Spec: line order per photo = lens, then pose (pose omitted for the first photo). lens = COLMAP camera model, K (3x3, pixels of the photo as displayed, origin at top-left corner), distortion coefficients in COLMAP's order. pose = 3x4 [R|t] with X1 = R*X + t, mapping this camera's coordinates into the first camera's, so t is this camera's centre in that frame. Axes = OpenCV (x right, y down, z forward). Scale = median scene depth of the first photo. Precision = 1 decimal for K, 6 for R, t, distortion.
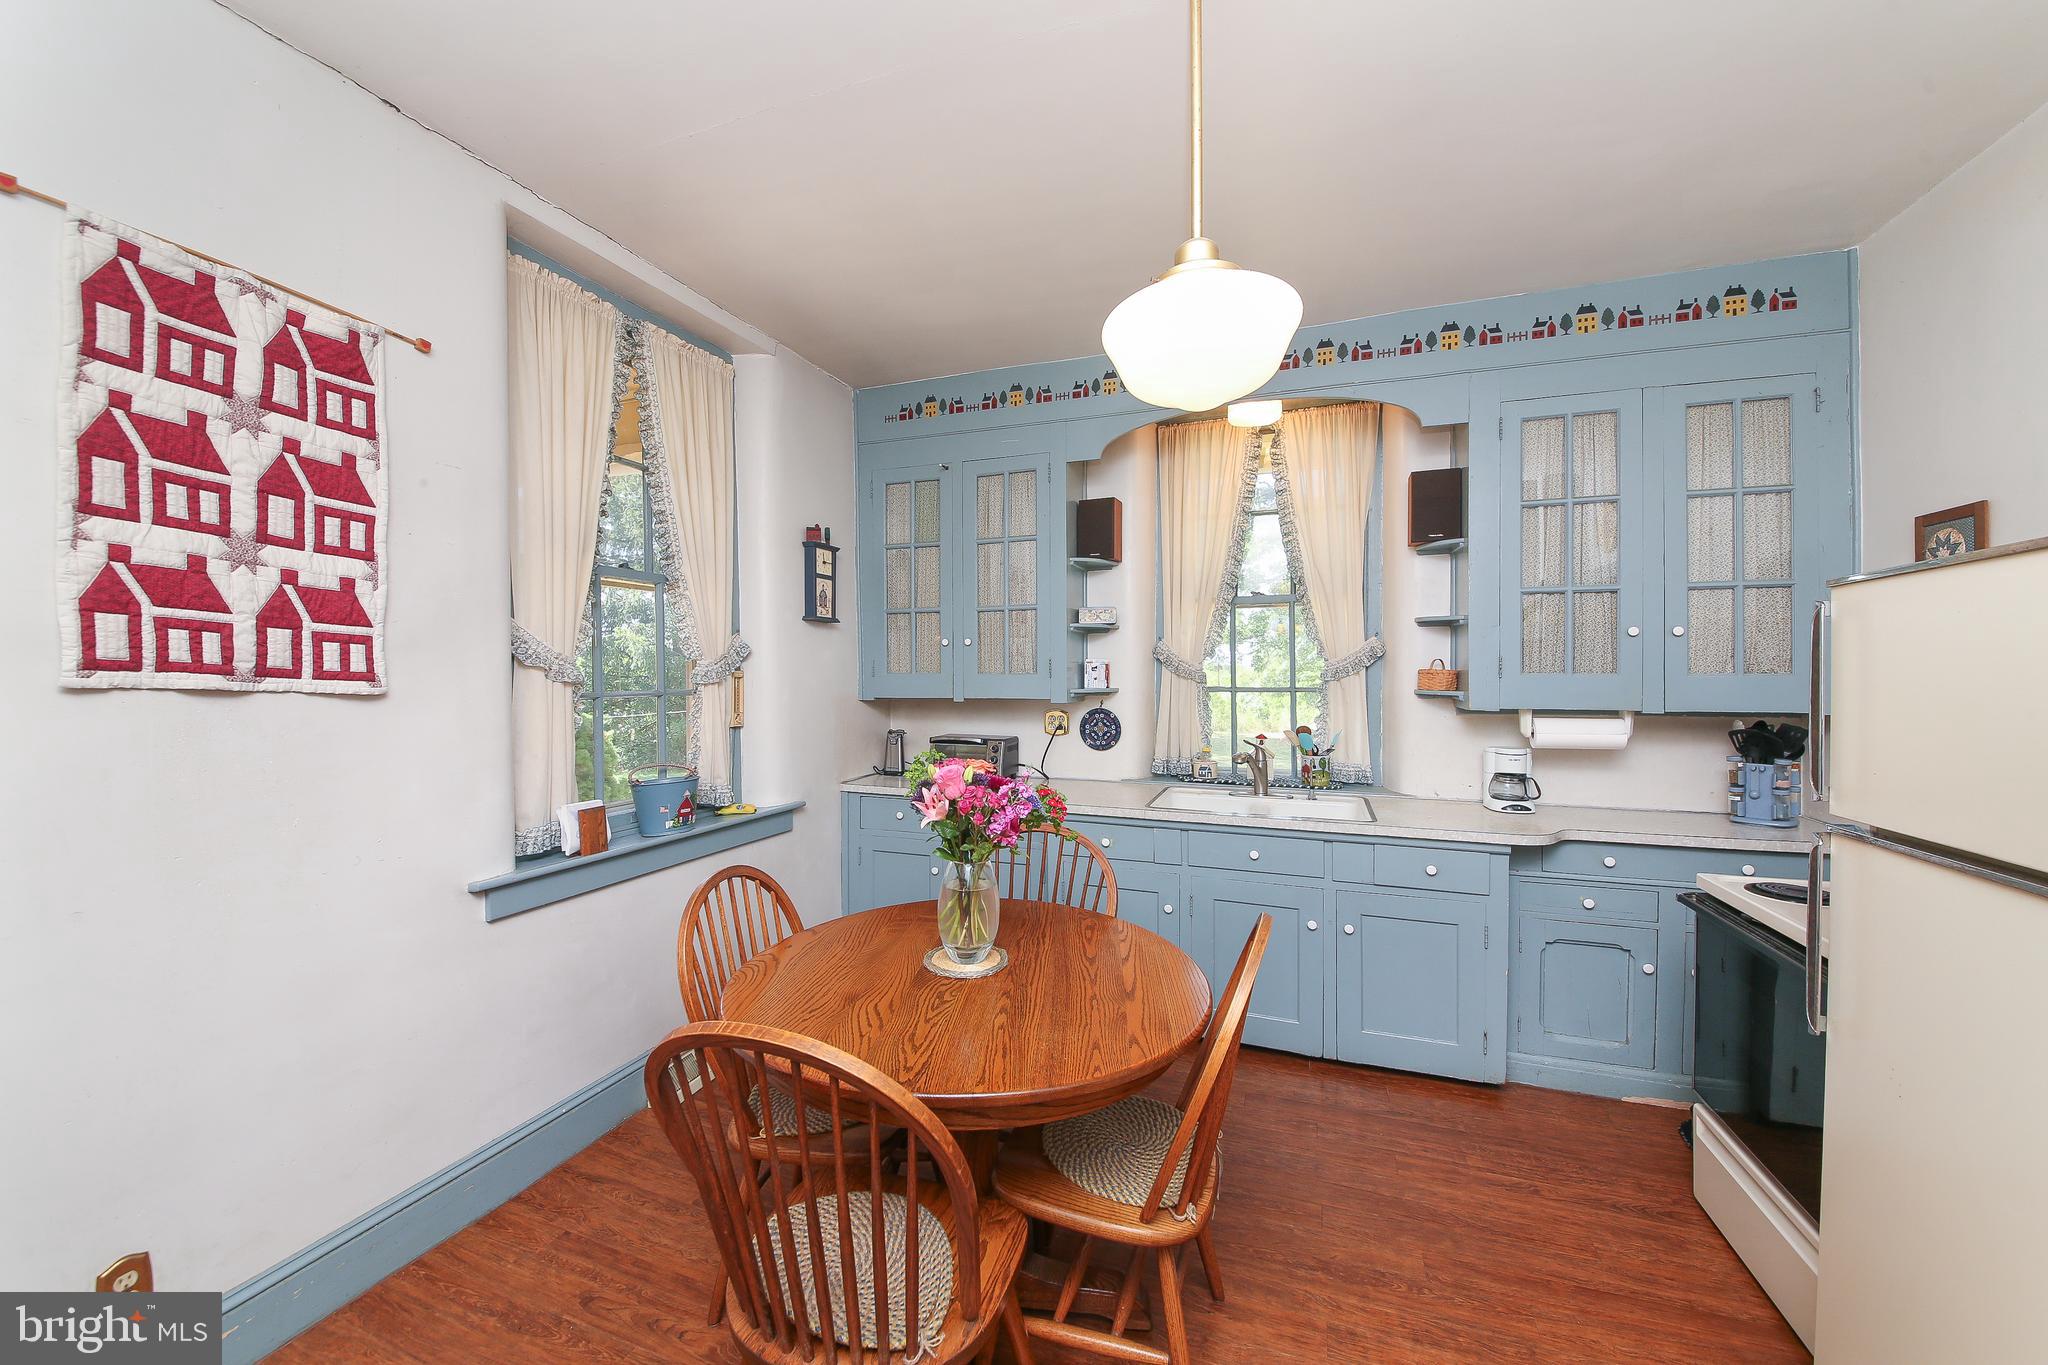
lens RADIAL K [[748.1, 0, 1023.4], [0, 748.1, 674.5], [0, 0, 1]] dist [0.001001, -0.009890]
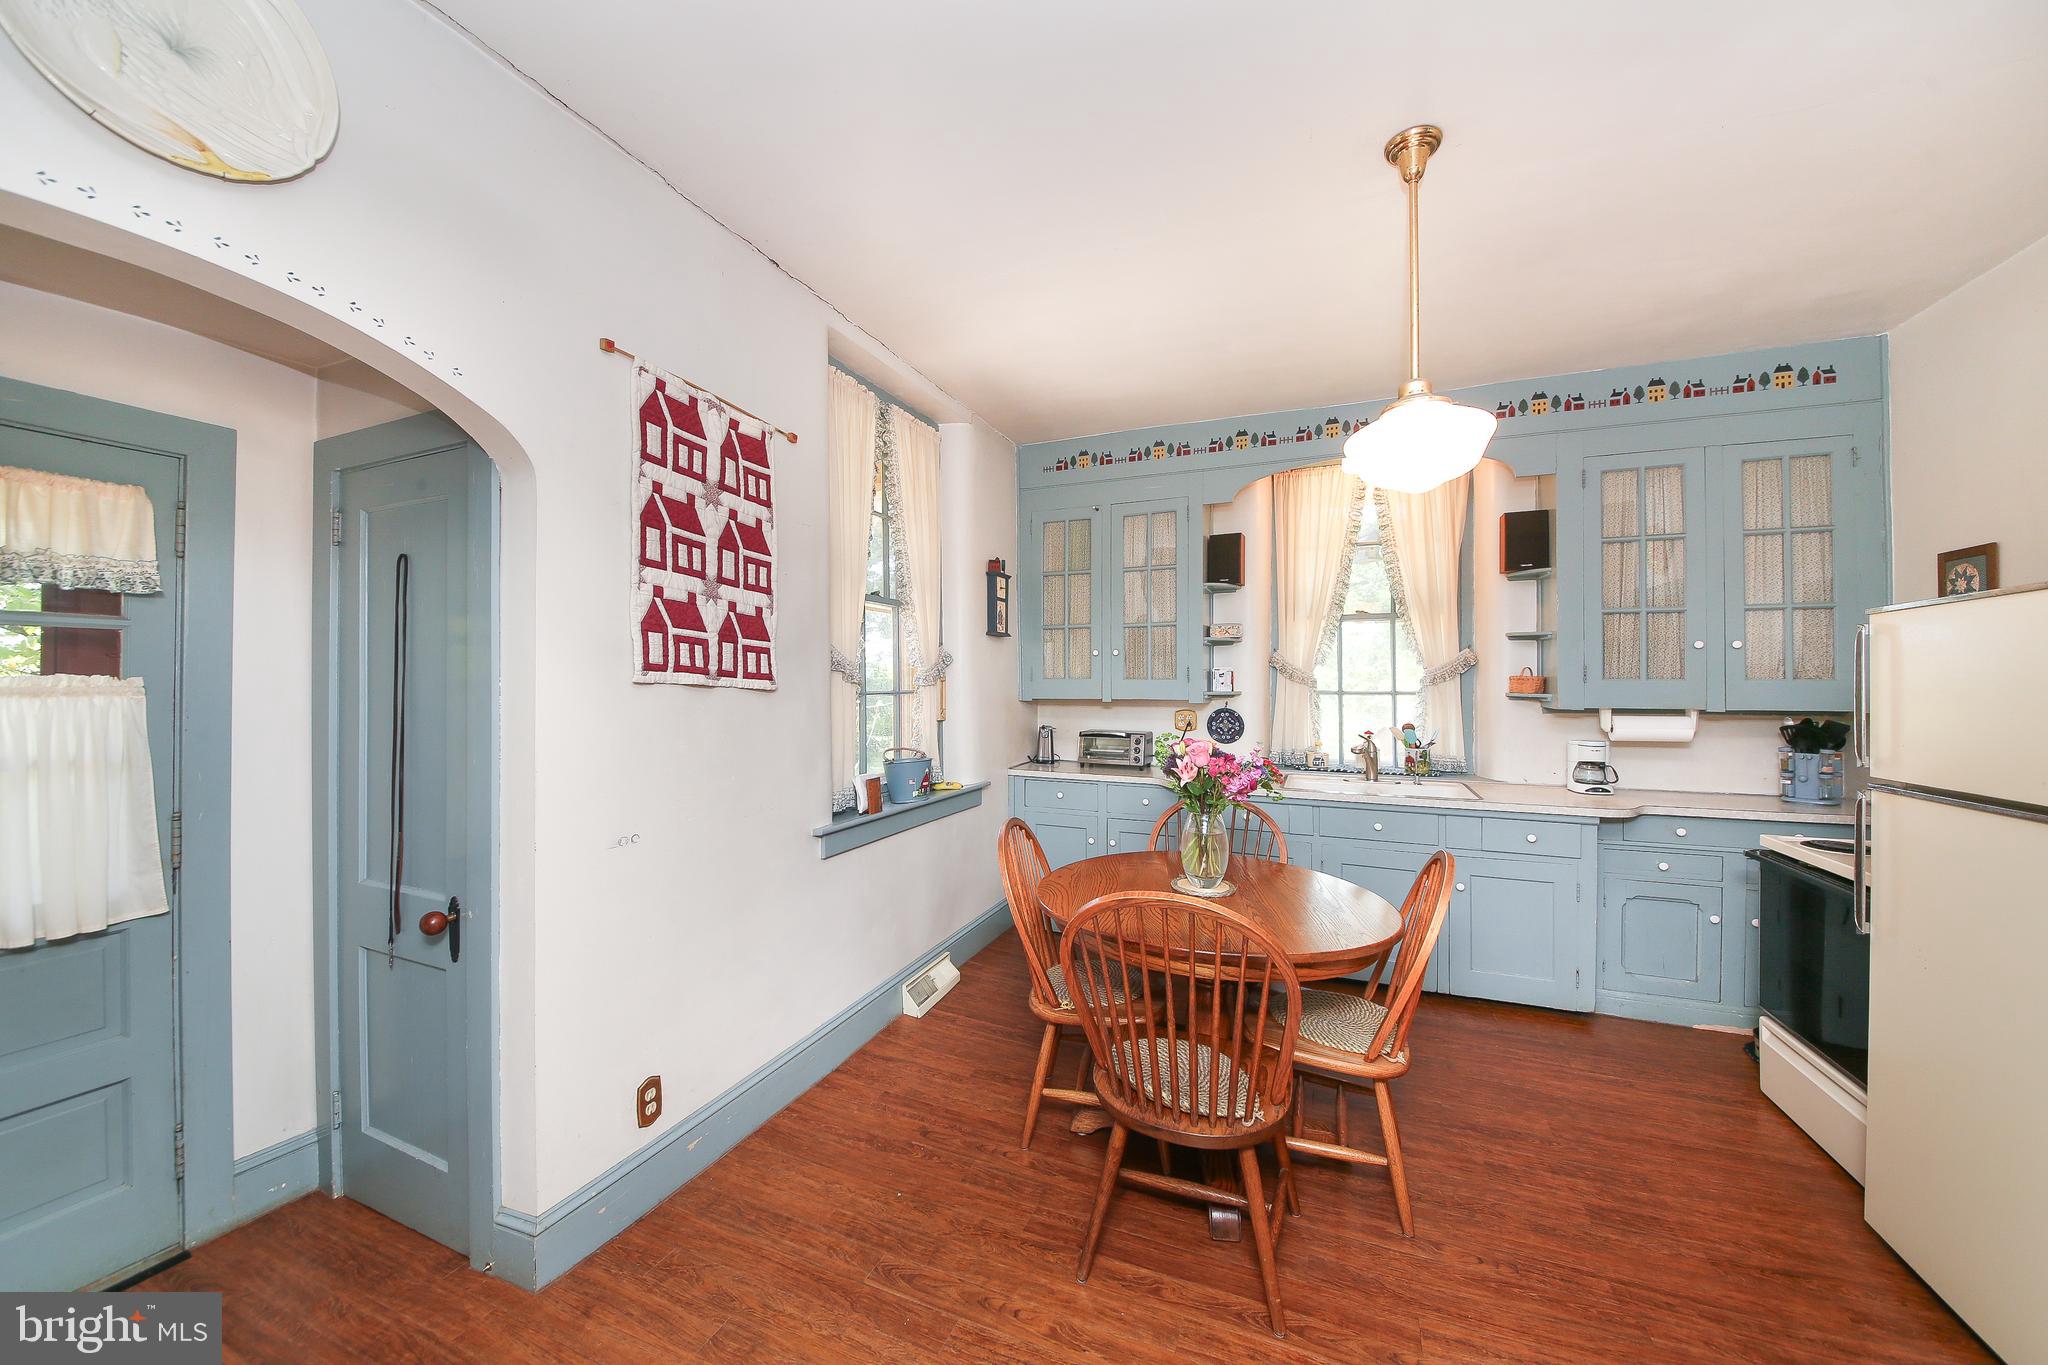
lens RADIAL K [[708.9, 0, 1018.3], [0, 708.9, 675.6], [0, 0, 1]] dist [-0.000453, -0.008295]
pose [[0.998665, 0.002270, -0.051599, -0.256756], [-0.002873, 0.999928, -0.011628, 0.010289], [0.051569, 0.011760, 0.998600, -0.227251]]
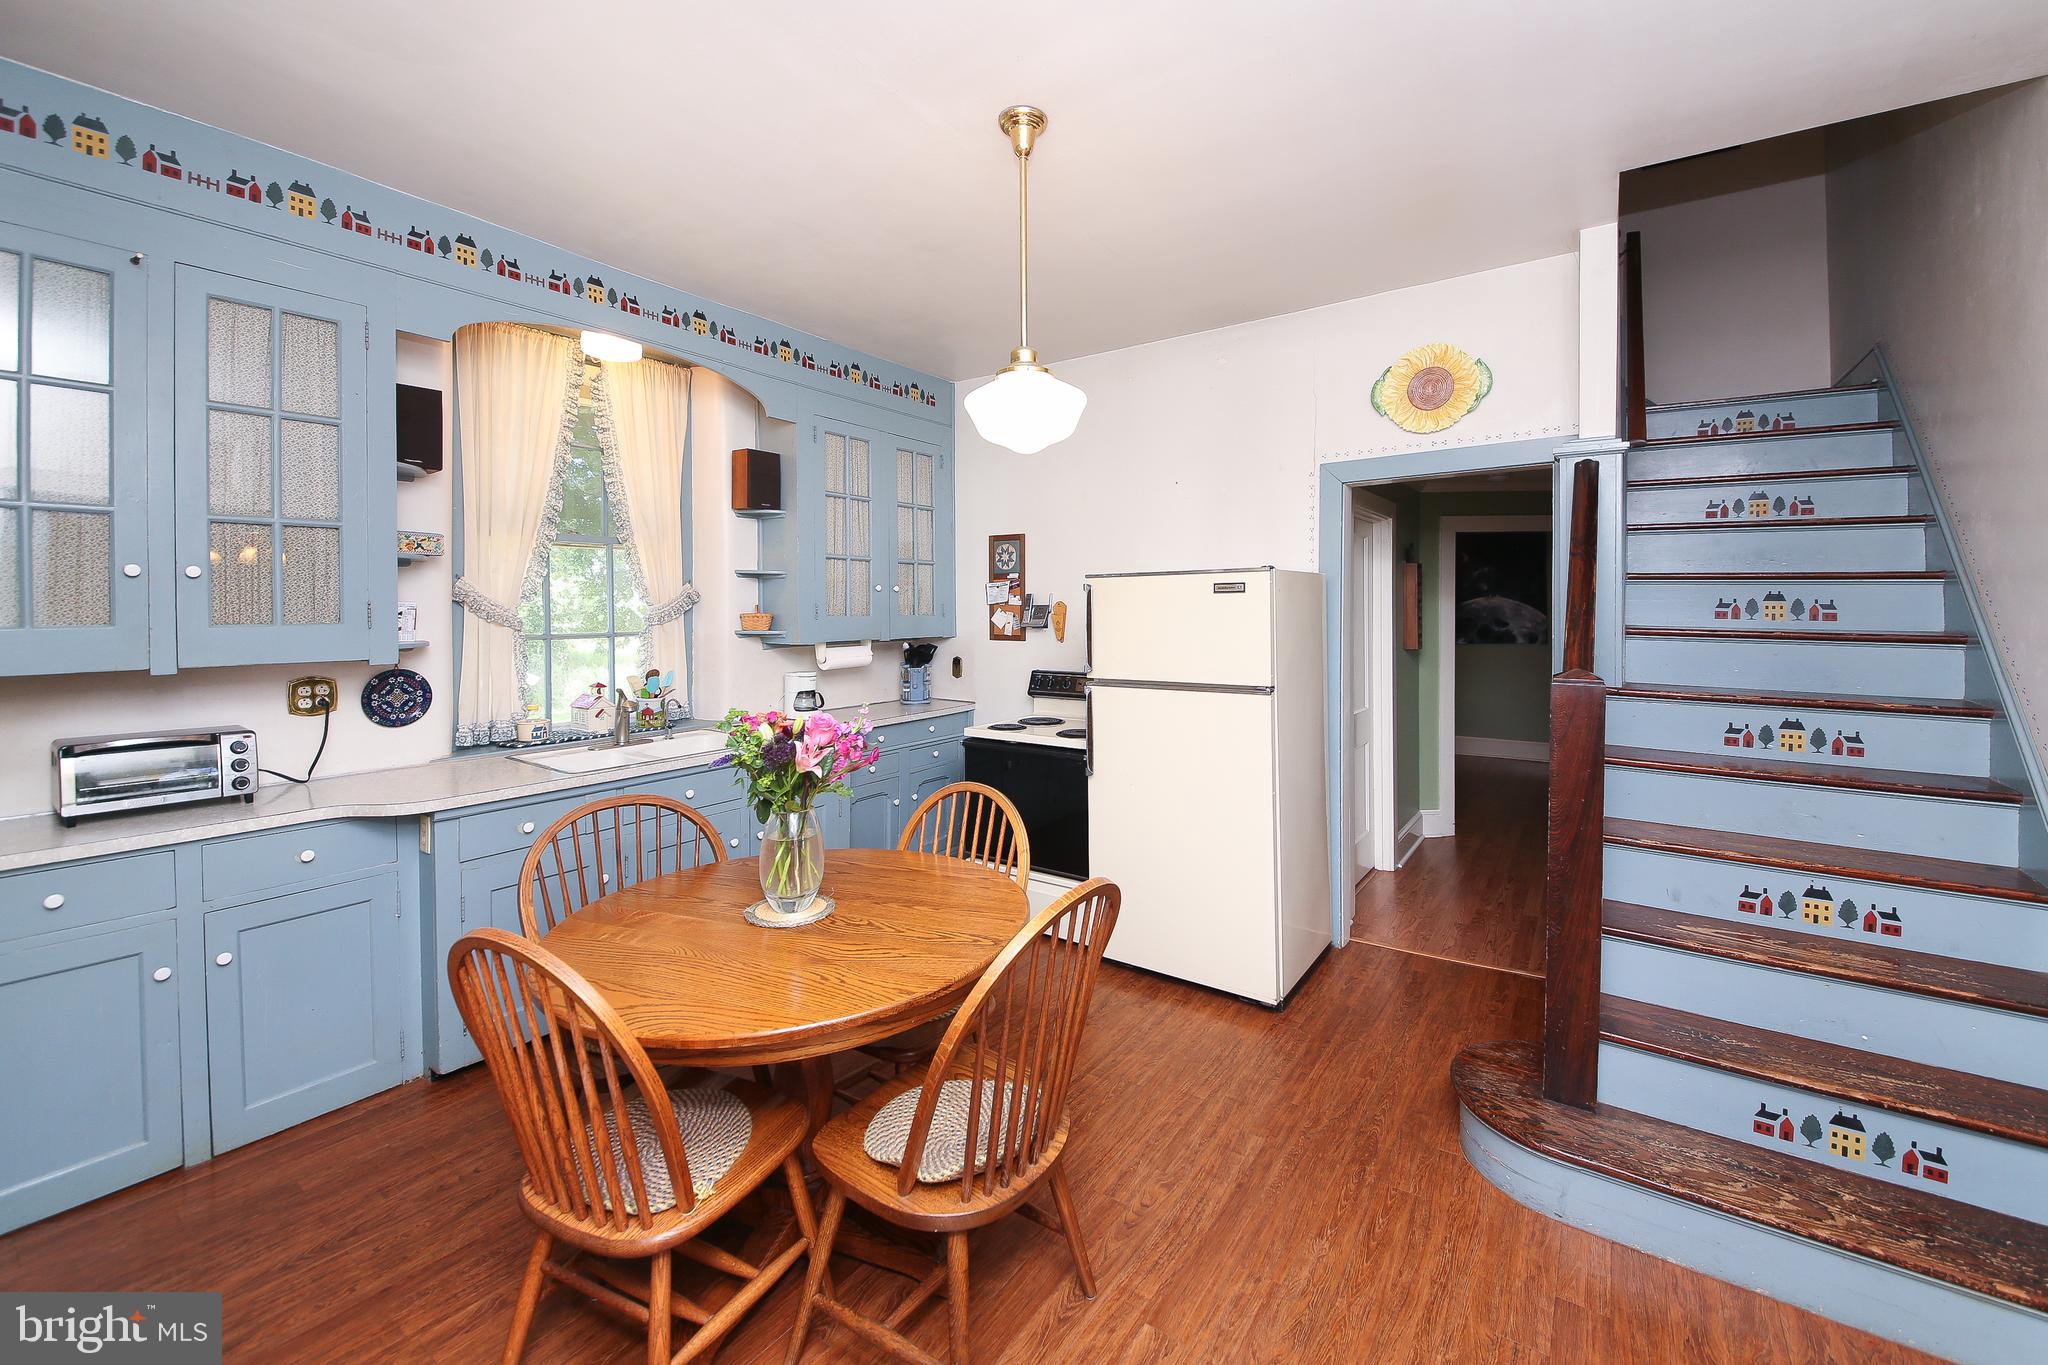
lens RADIAL K [[802.7, 0, 1026.9], [0, 802.7, 612.9], [0, 0, 1]] dist [0.001147, -0.012646]
pose [[0.249526, -0.007584, 0.968338, -0.759423], [0.009619, 0.999939, 0.005353, -0.013117], [-0.968320, 0.007979, 0.249584, 0.310134]]
